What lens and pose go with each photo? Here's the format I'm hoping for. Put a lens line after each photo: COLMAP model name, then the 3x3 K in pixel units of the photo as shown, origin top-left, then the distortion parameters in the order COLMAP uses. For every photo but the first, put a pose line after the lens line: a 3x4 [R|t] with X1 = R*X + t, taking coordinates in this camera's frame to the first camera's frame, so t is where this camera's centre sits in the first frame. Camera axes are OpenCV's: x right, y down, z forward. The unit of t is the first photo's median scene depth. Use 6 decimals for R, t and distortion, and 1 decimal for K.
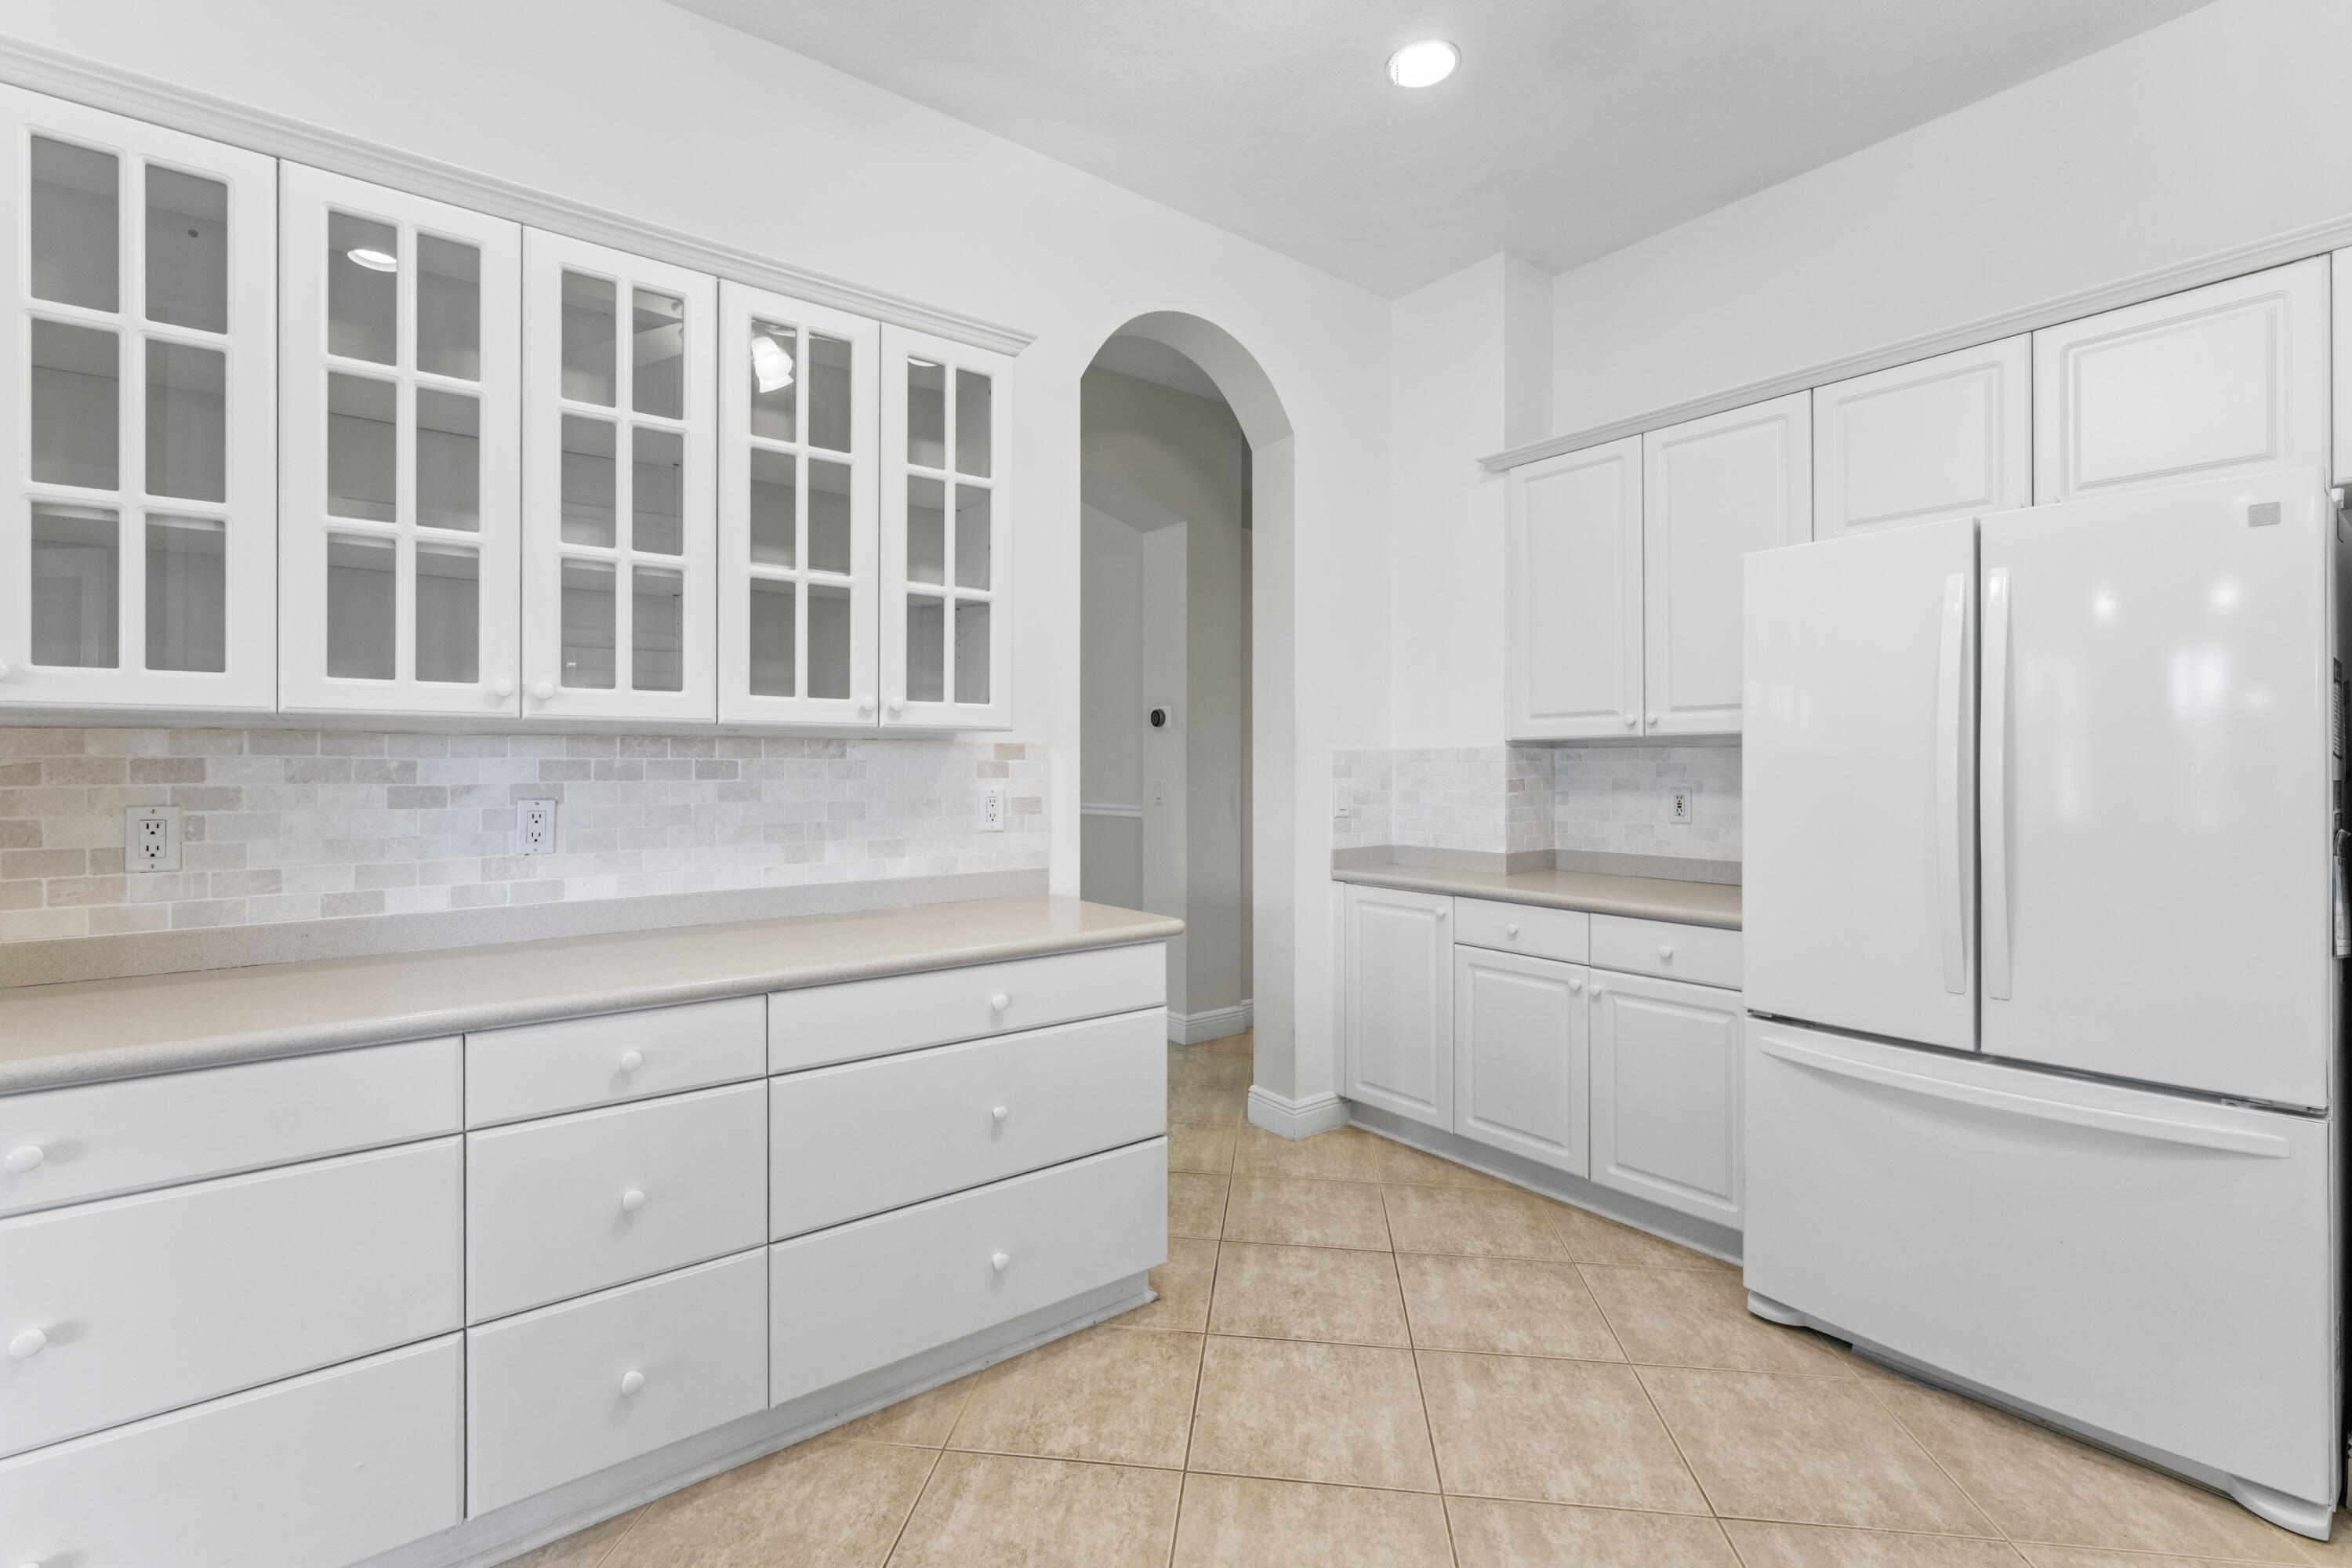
lens RADIAL K [[1058.5, 0, 1142.8], [0, 1058.5, 767.4], [0, 0, 1]] dist [0.001933, -0.001574]
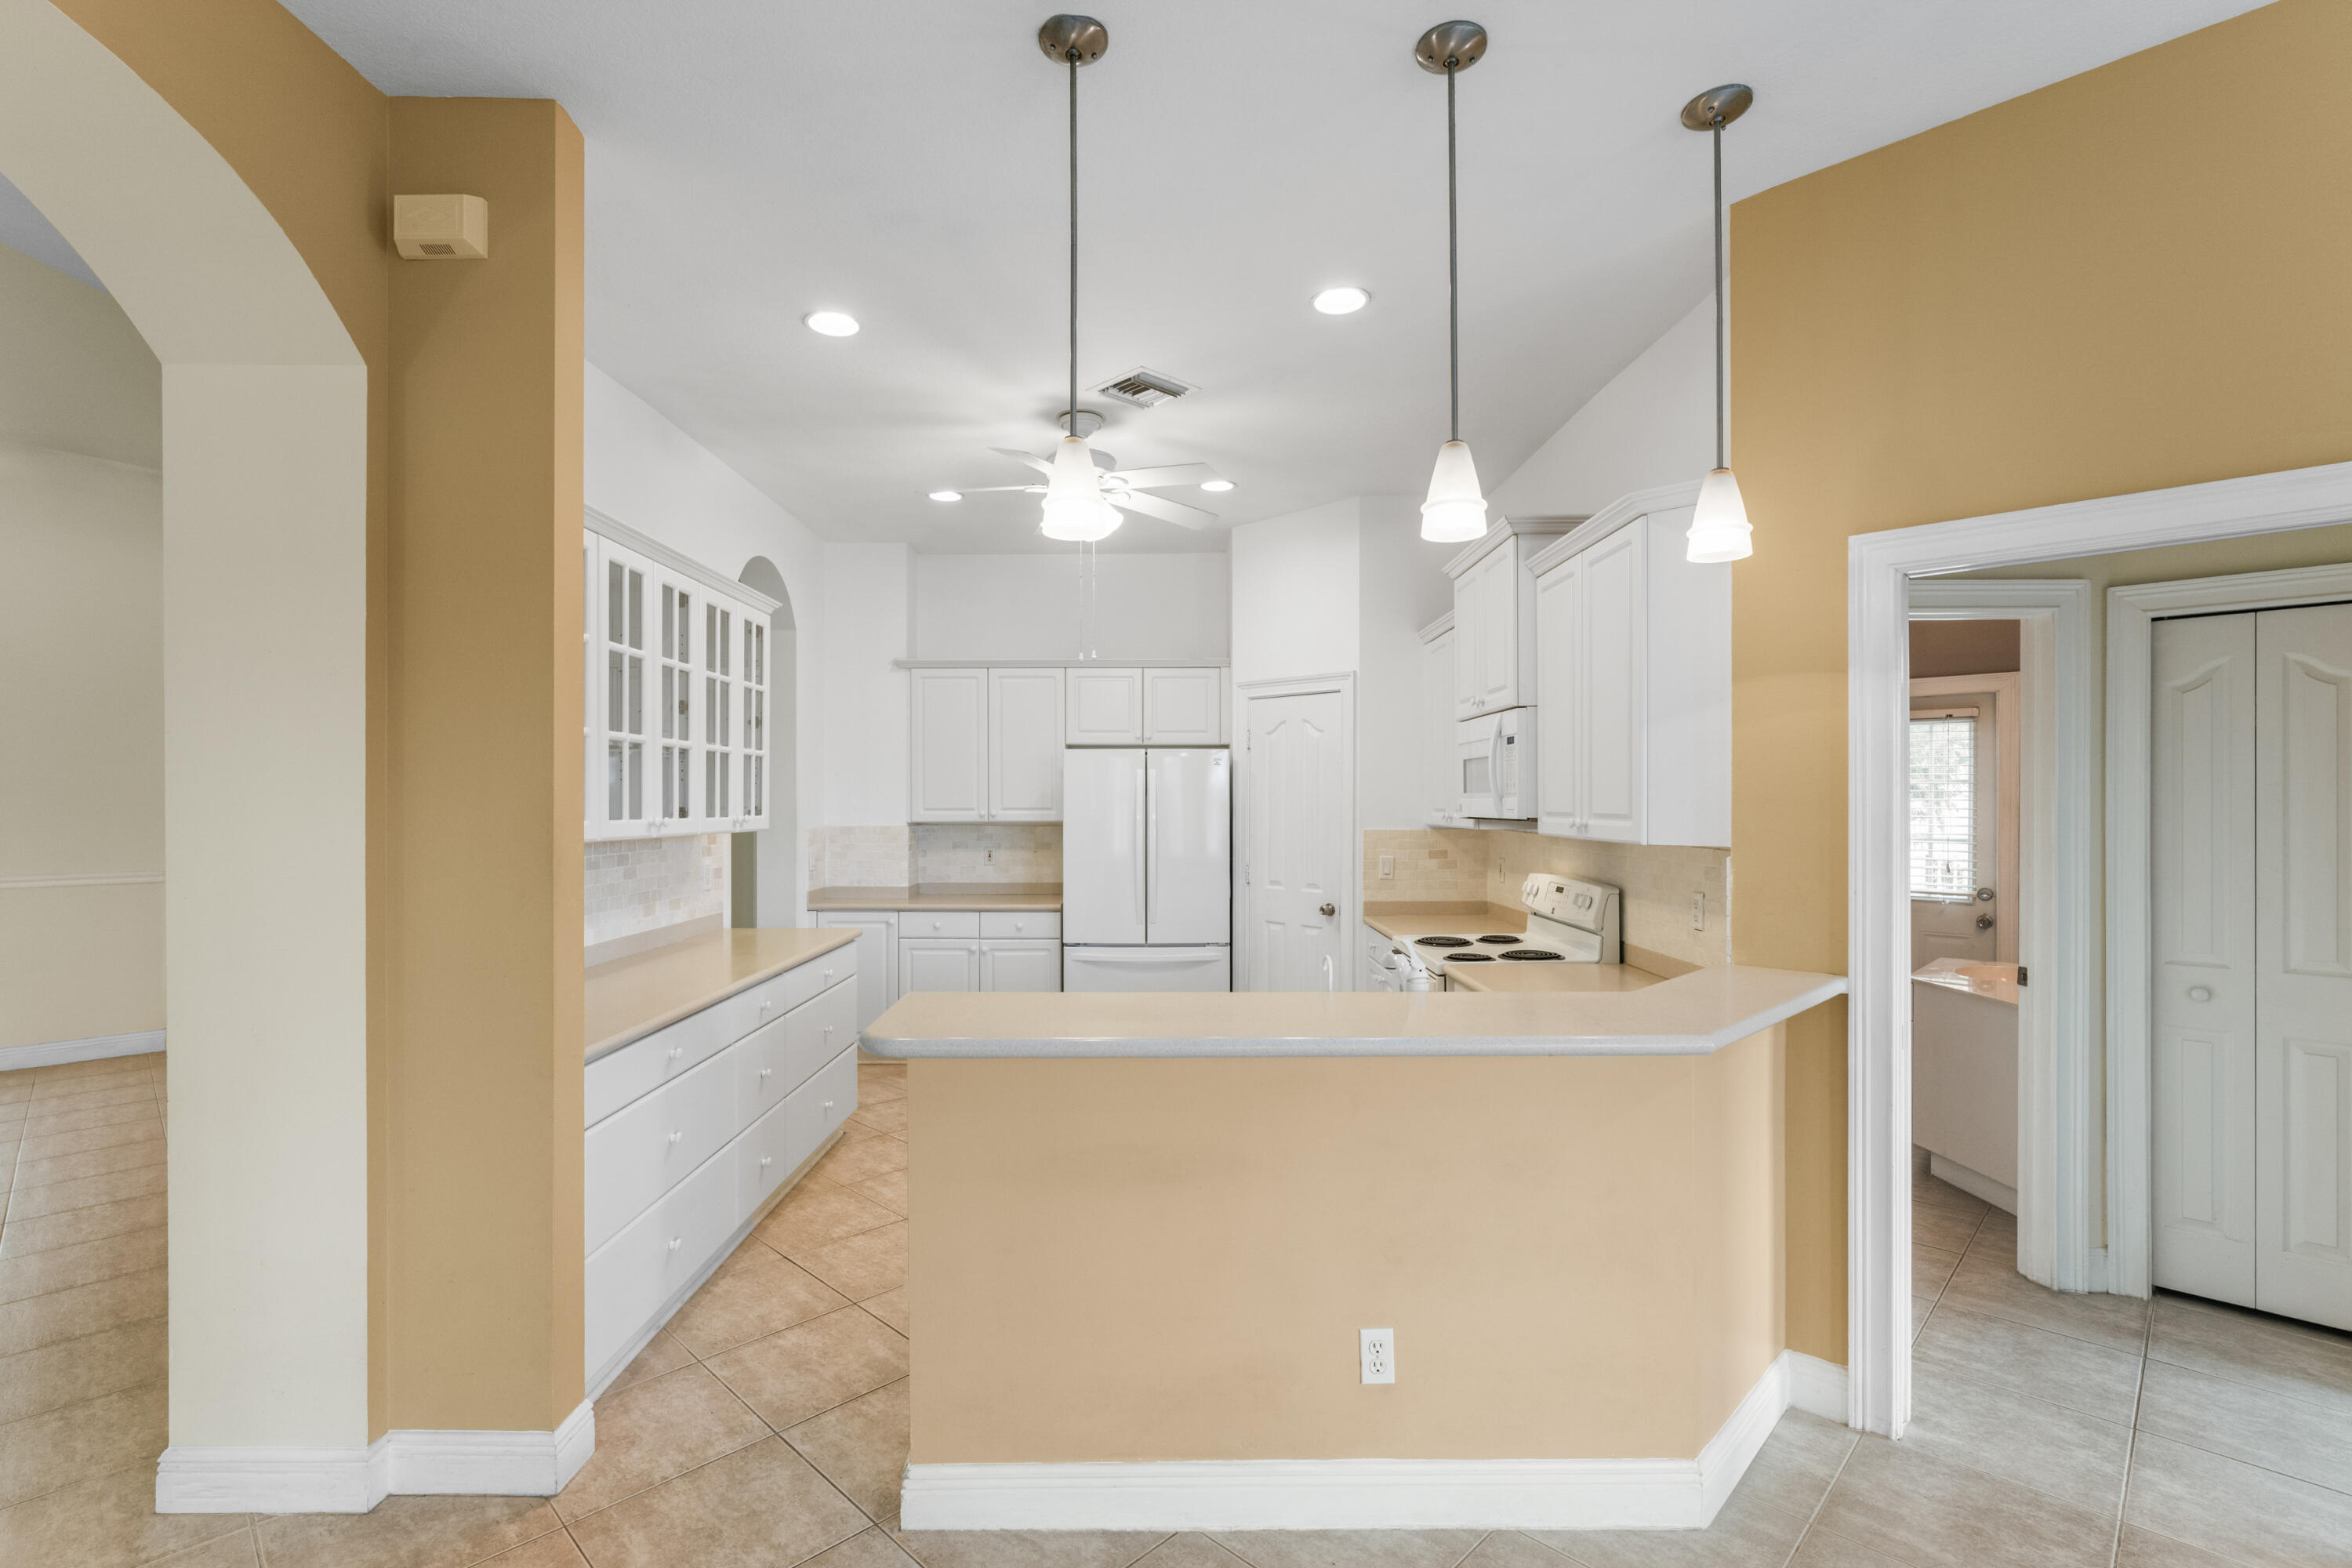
lens RADIAL K [[1065.1, 0, 1186.0], [0, 1065.1, 801.3], [0, 0, 1]] dist [-0.008071, 0.002007]
pose [[0.596484, 0.001594, 0.802623, -0.821419], [0.001767, 0.999993, -0.003299, -0.054968], [-0.802623, 0.003386, 0.596477, -0.438638]]
